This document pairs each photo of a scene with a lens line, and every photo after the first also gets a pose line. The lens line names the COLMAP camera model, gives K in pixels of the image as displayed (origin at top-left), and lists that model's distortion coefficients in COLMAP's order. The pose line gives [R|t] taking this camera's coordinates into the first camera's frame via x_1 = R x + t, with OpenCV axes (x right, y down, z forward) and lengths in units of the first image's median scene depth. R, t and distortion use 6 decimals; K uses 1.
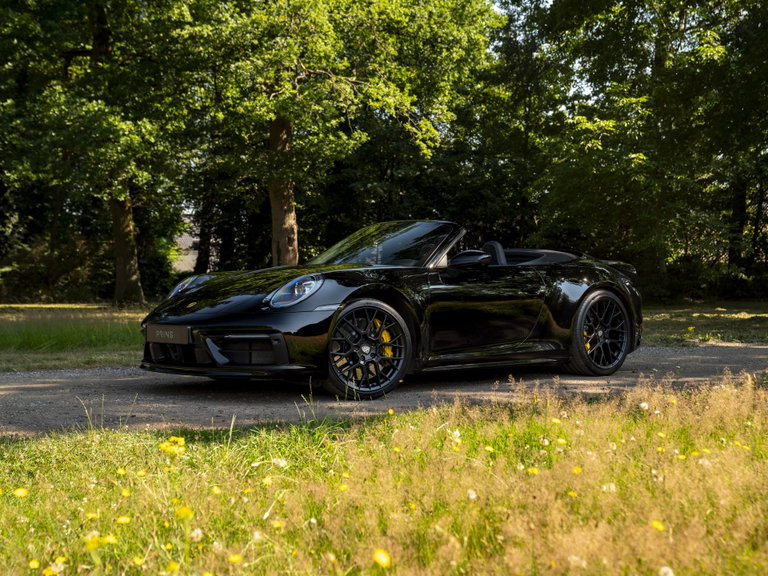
lens RADIAL K [[1120.3, 0, 384.0], [0, 1120.3, 288.0], [0, 0, 1]] dist [0.078304, 0.072167]
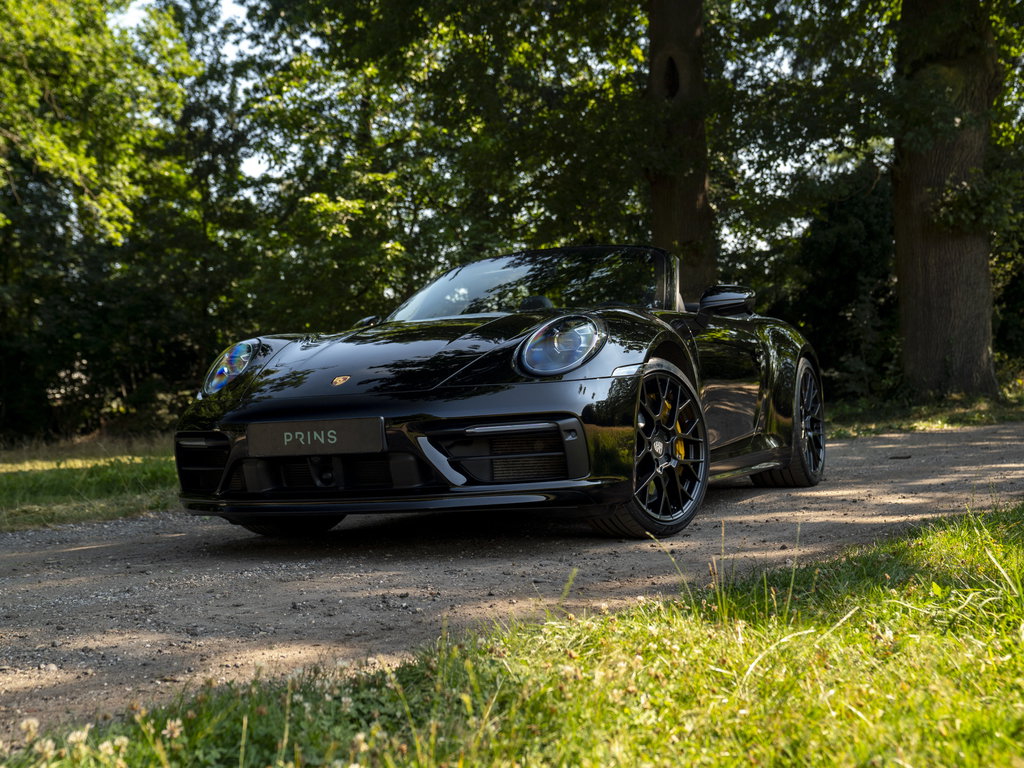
lens RADIAL K [[1361.4, 0, 562.4], [0, 1361.4, 383.5], [0, 0, 1]] dist [0.037978, 0.153164]
pose [[0.908883, -0.033891, 0.415673, -0.069353], [0.047704, 0.998599, -0.022887, 0.007354], [-0.414315, 0.040631, 0.909226, 0.081062]]
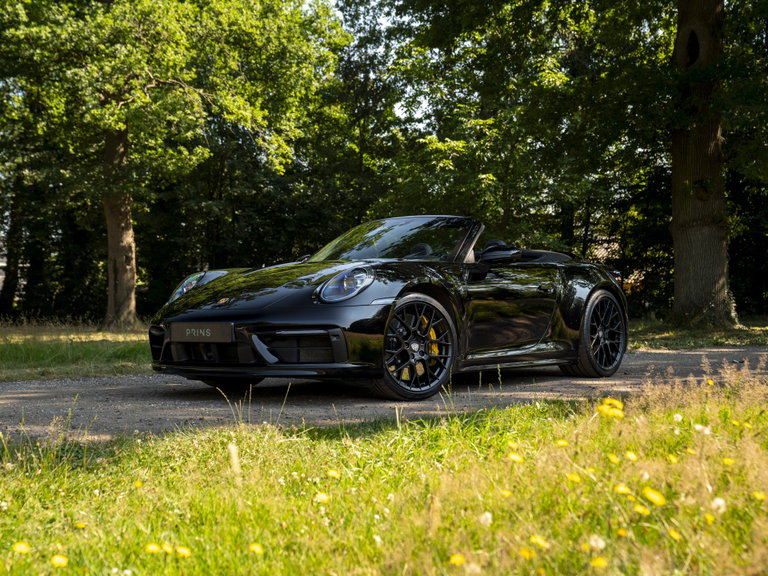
lens RADIAL K [[1135.7, 0, 402.8], [0, 1135.7, 288.8], [0, 0, 1]] dist [0.025606, 0.472033]
pose [[0.982181, -0.001388, 0.187934, -0.041434], [0.005605, 0.999744, -0.021907, 0.005481], [-0.187856, 0.022570, 0.981937, 0.014228]]
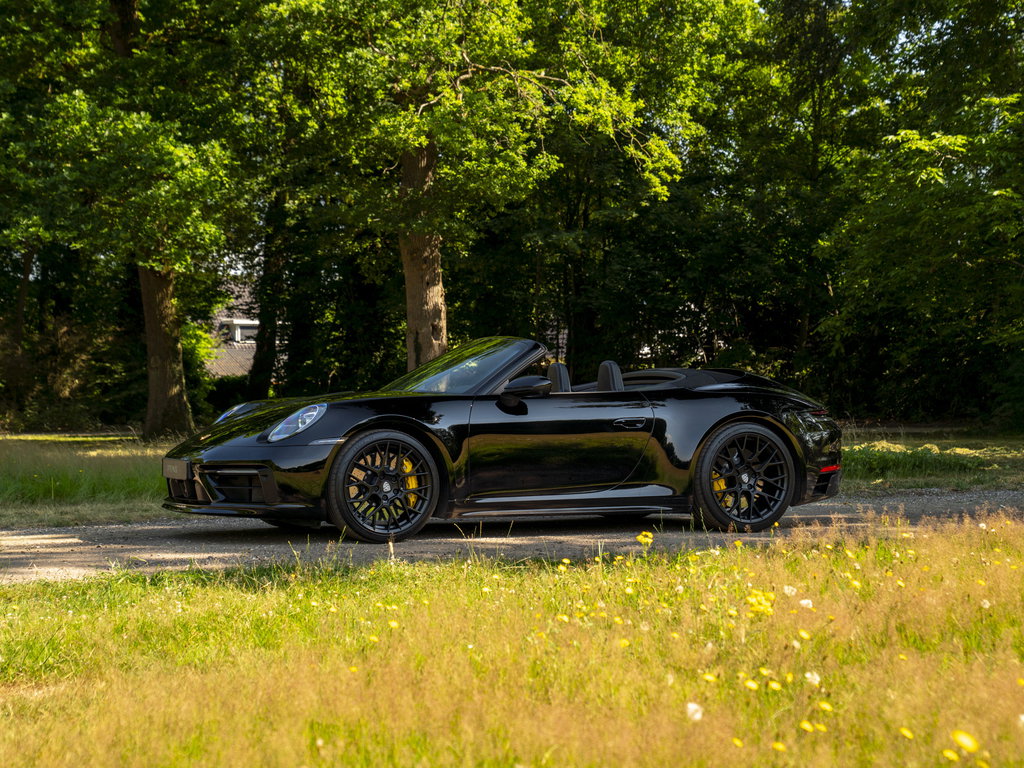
lens RADIAL K [[2030.0, 0, 512.0], [0, 2030.0, 384.0], [0, 0, 1]] dist [0.165626, 0.930213]
pose [[0.999844, -0.003836, -0.017215, -0.025395], [0.003685, 0.999954, -0.008829, -0.003216], [0.017248, 0.008765, 0.999813, -0.136104]]
